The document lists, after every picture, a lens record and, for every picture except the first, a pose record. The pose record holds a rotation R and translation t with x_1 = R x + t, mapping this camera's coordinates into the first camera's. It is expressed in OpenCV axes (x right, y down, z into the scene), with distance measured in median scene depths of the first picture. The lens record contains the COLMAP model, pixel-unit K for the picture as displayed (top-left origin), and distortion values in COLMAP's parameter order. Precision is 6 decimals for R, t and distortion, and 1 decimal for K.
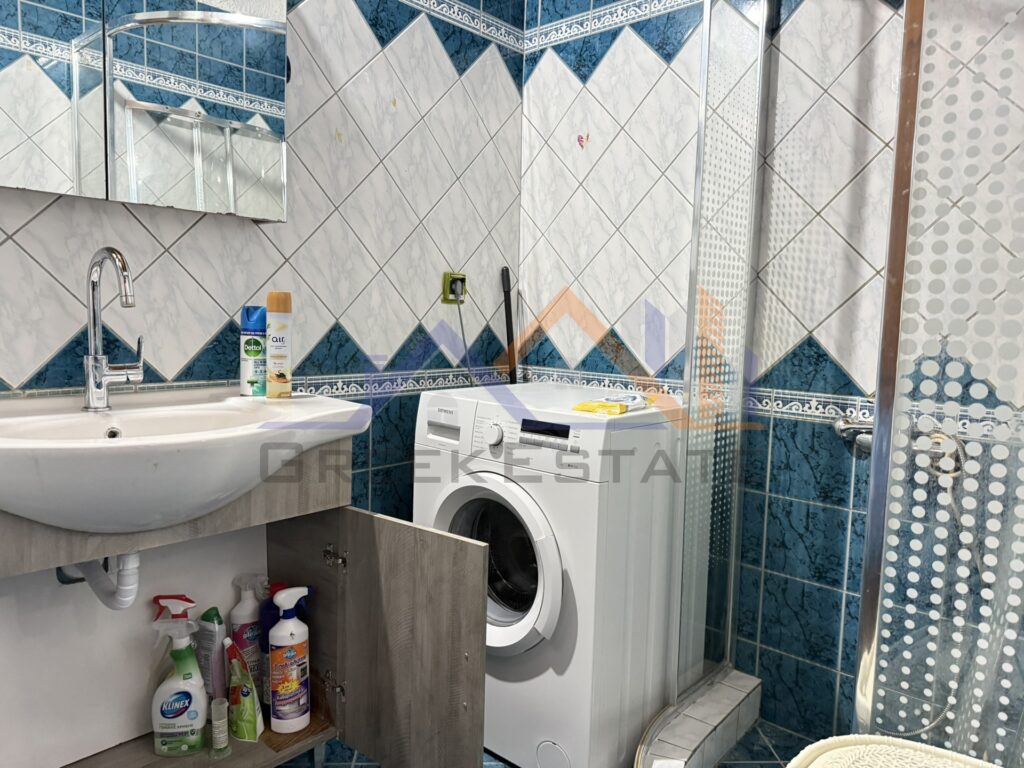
lens RADIAL K [[736.3, 0, 517.6], [0, 736.3, 383.4], [0, 0, 1]] dist [0.067947, -0.087092]
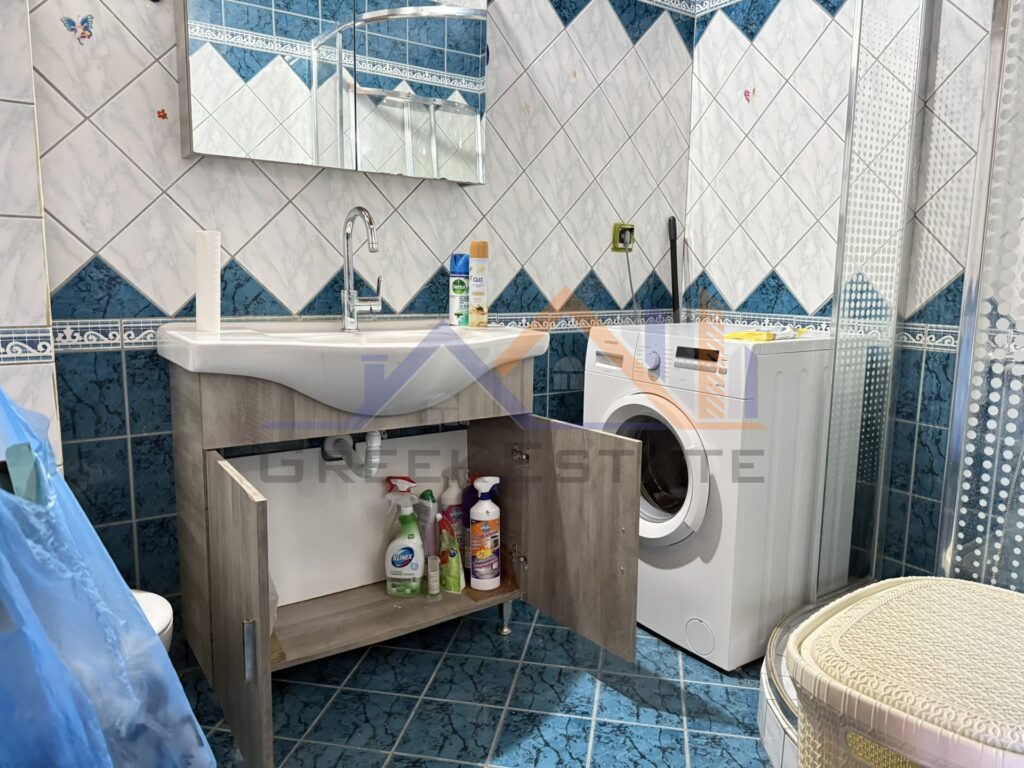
lens RADIAL K [[736.3, 0, 511.2], [0, 736.3, 377.1], [0, 0, 1]] dist [0.067947, -0.087092]
pose [[0.969785, 0.022277, -0.242942, 0.031612], [-0.011948, 0.998964, 0.043906, 0.043872], [0.243669, -0.039677, 0.969047, -0.171382]]
